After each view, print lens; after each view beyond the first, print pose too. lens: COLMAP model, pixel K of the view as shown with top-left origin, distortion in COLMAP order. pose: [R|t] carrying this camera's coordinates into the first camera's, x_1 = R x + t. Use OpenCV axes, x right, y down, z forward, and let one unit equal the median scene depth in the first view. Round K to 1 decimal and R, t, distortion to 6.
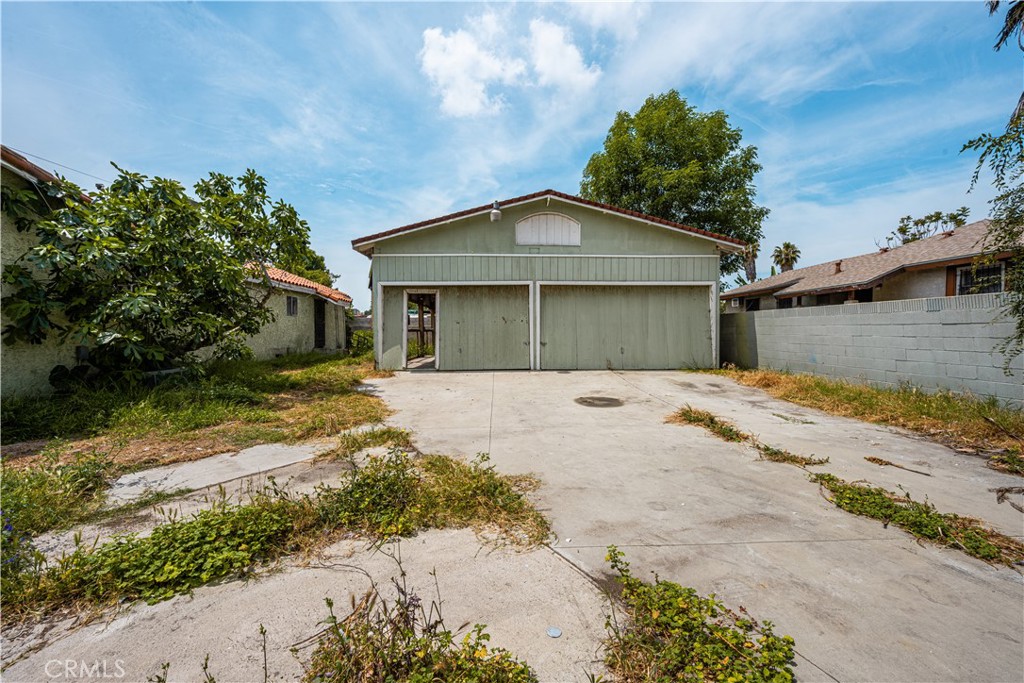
lens RADIAL K [[416.4, 0, 508.8], [0, 416.4, 336.7], [0, 0, 1]] dist [-0.001492, 0.000080]
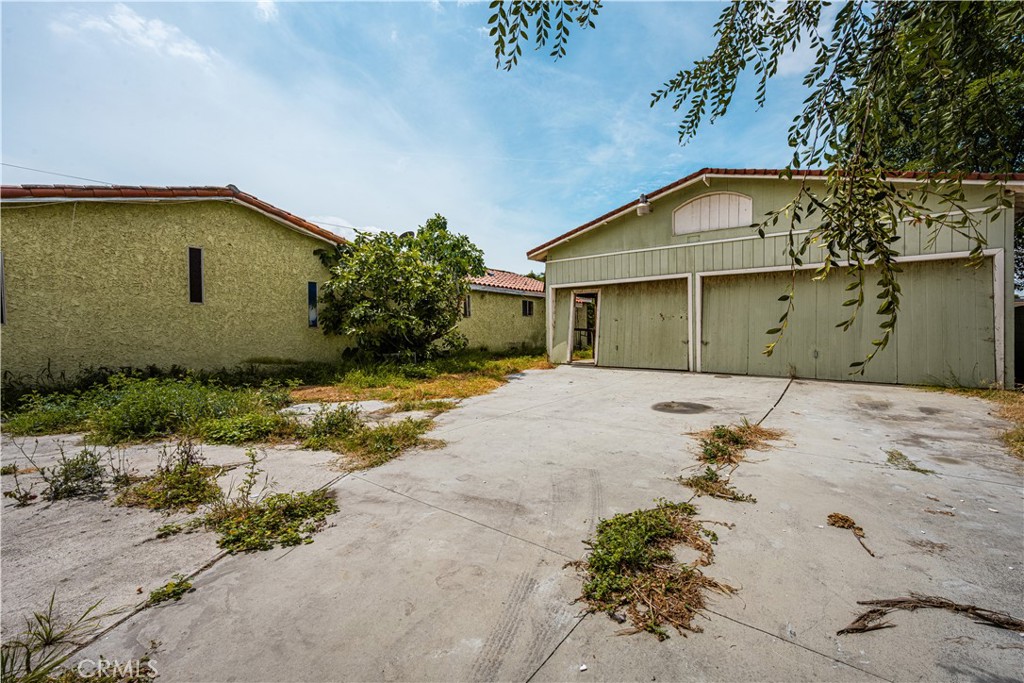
lens RADIAL K [[416.4, 0, 511.0], [0, 416.4, 337.7], [0, 0, 1]] dist [-0.001492, 0.000080]
pose [[0.765288, 0.014531, -0.643524, 0.340186], [-0.010849, 0.999894, 0.009676, 0.002201], [0.643597, -0.000423, 0.765365, 0.057687]]
